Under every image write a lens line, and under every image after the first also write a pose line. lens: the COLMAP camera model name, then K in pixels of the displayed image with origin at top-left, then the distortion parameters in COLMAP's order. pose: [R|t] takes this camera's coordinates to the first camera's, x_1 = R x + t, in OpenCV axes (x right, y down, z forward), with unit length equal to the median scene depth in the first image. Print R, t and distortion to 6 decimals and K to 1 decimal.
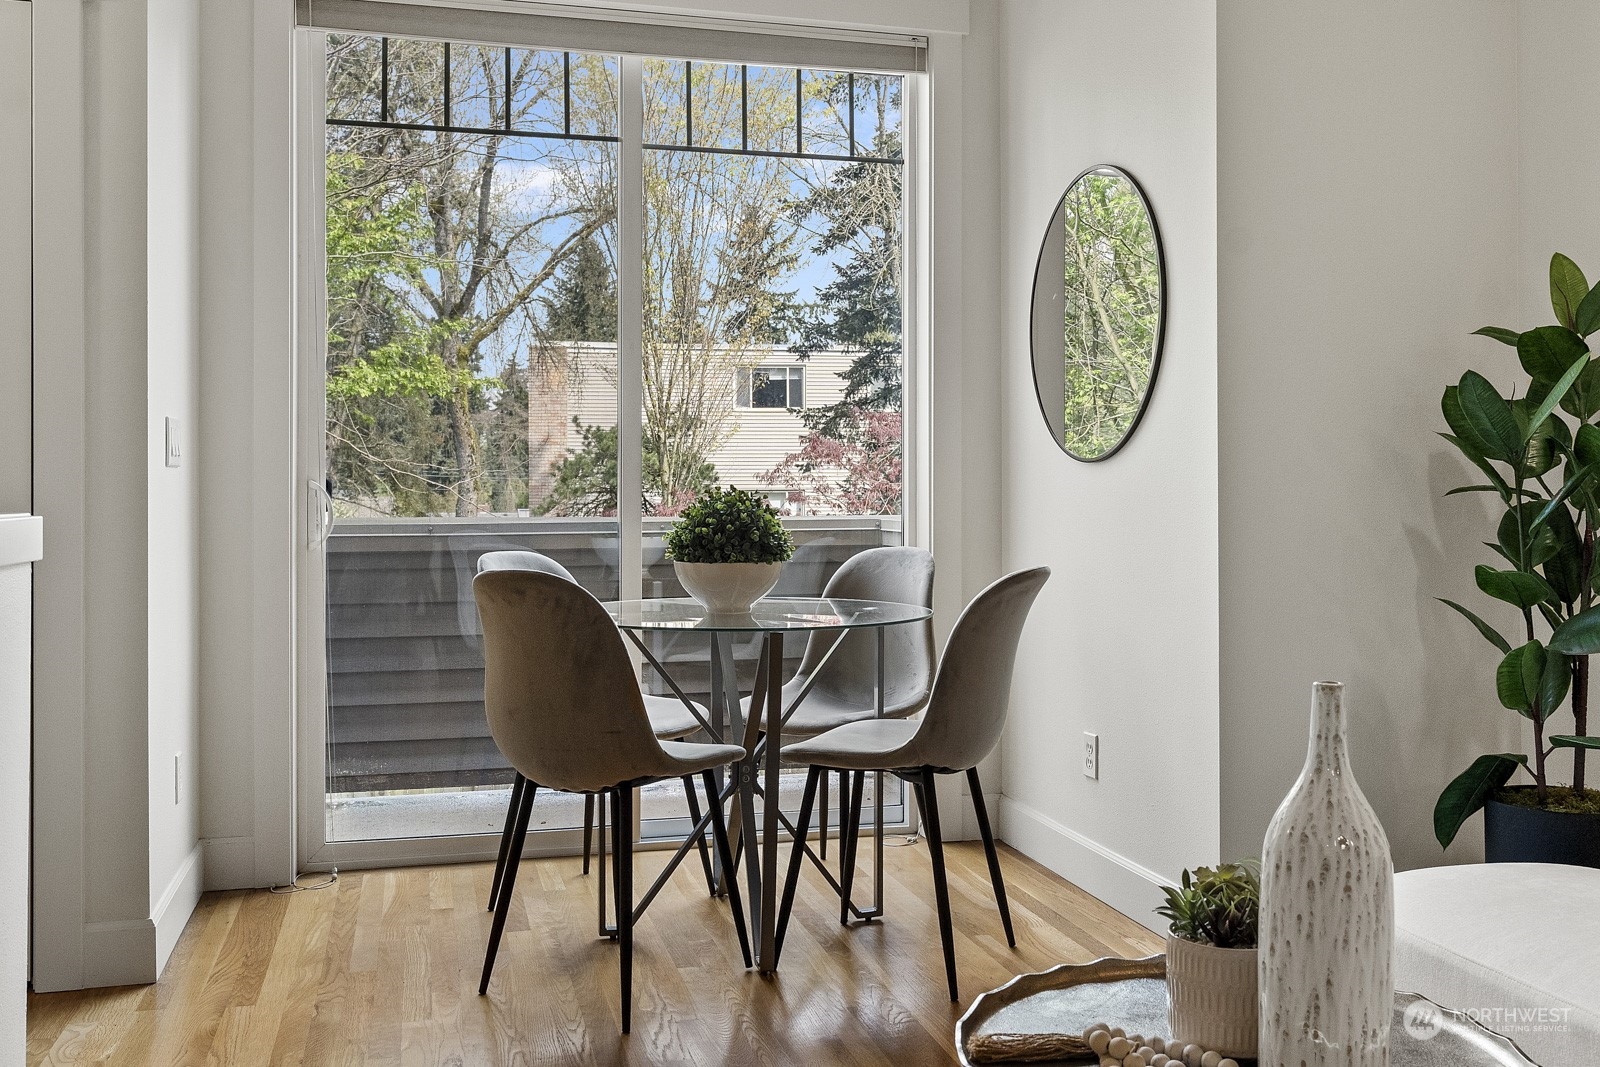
lens RADIAL K [[1431.8, 0, 793.0], [0, 1431.8, 487.5], [0, 0, 1]] dist [0.007581, -0.016606]
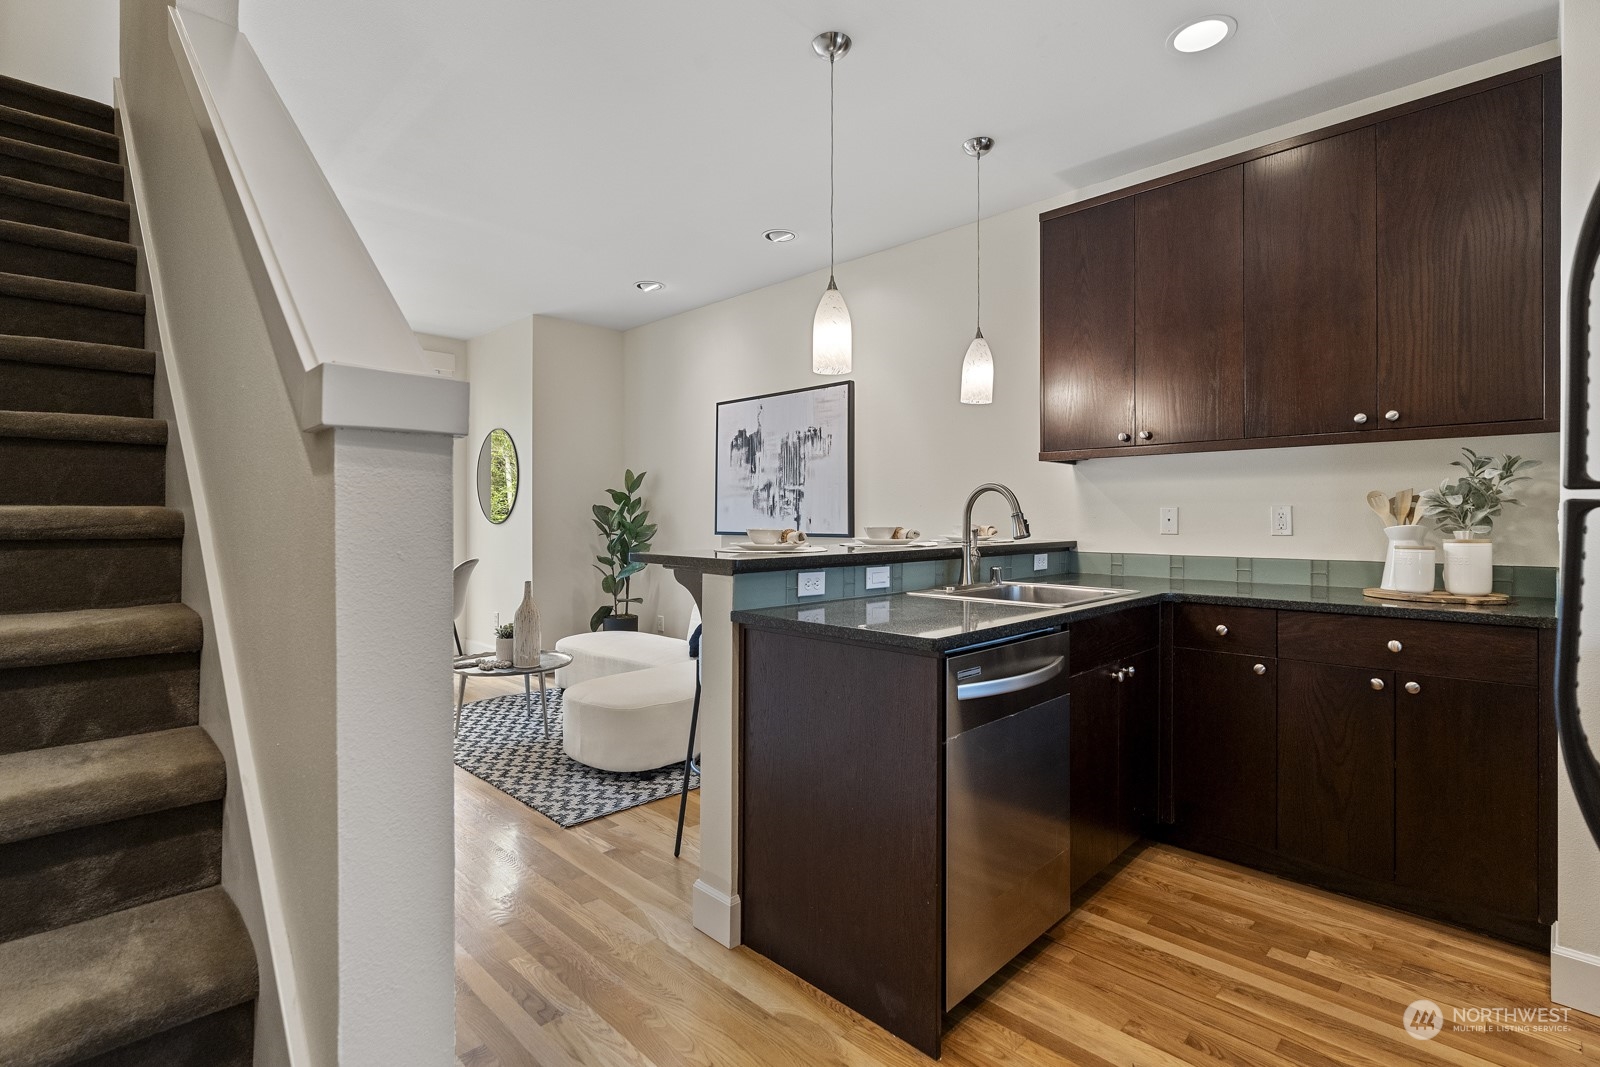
lens RADIAL K [[770.6, 0, 785.6], [0, 770.6, 515.4], [0, 0, 1]] dist [-0.002314, 0.000783]
pose [[0.868784, 0.004976, 0.495166, -0.076718], [-0.006369, 0.999979, 0.001127, -0.044176], [-0.495150, -0.004133, 0.868798, -0.795660]]
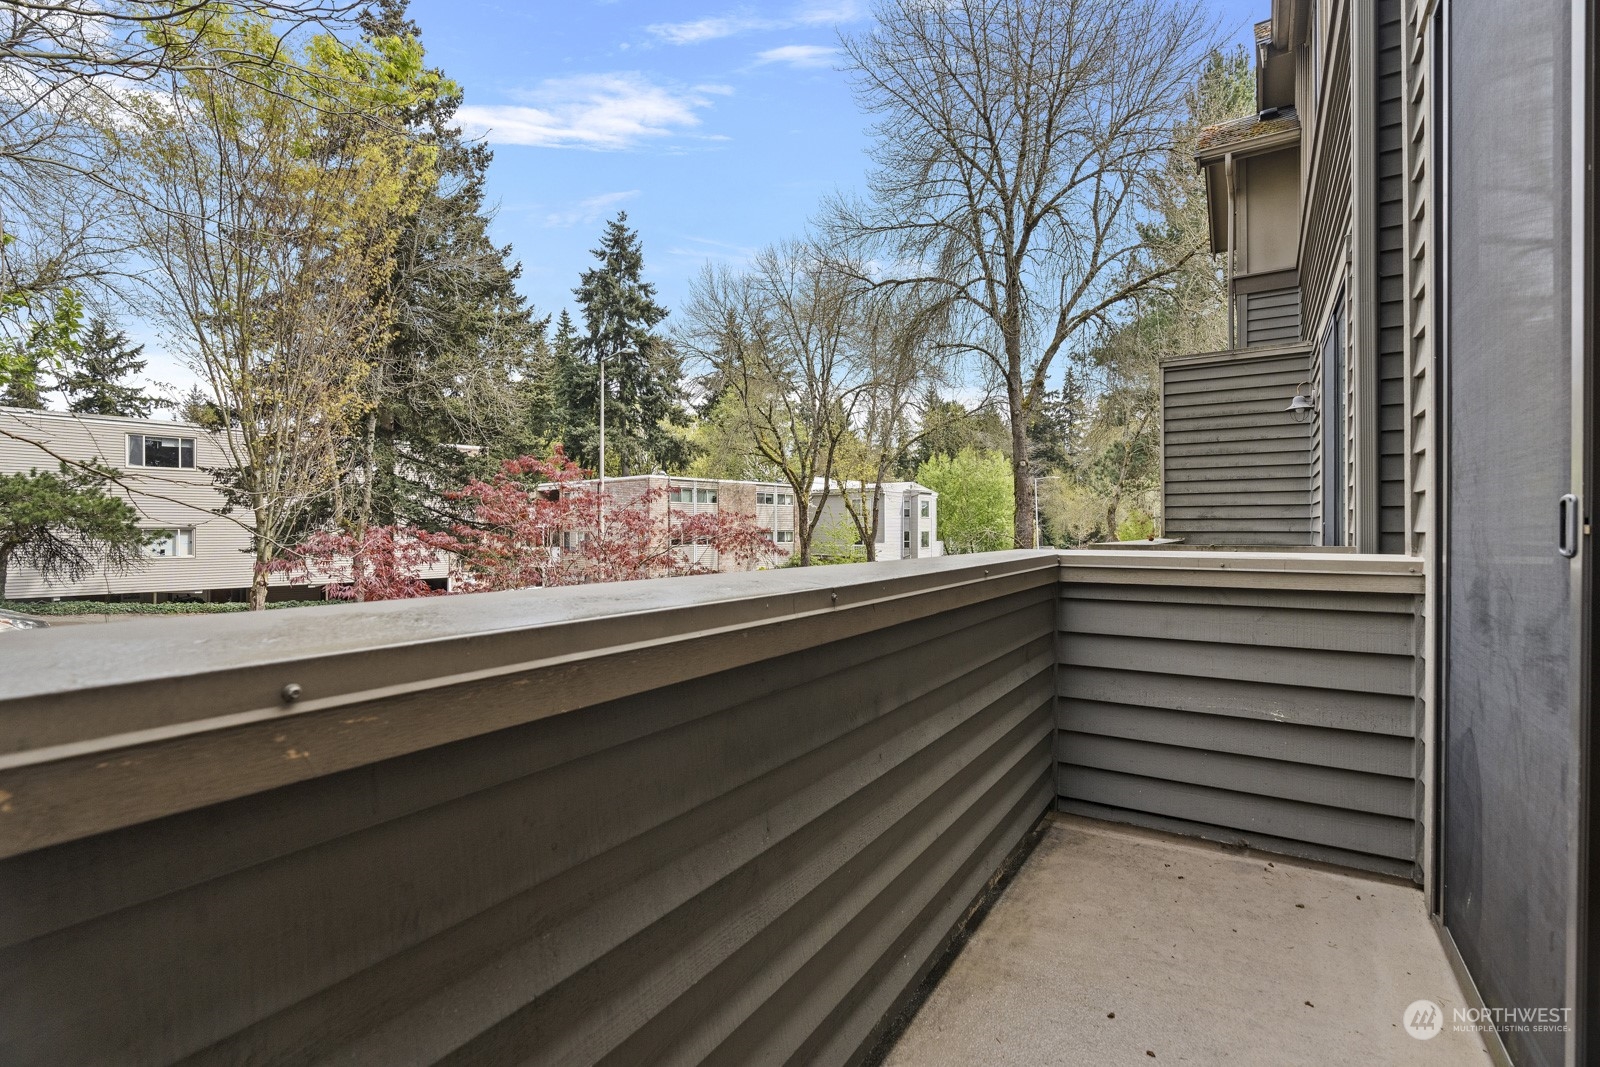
lens RADIAL K [[731.9, 0, 800.7], [0, 731.9, 529.6], [0, 0, 1]] dist [-0.002942, 0.000376]
pose [[0.731285, -0.001763, 0.682070, -0.406764], [-0.000970, 0.999993, 0.003624, 0.000379], [-0.682072, -0.003311, 0.731278, 0.672749]]
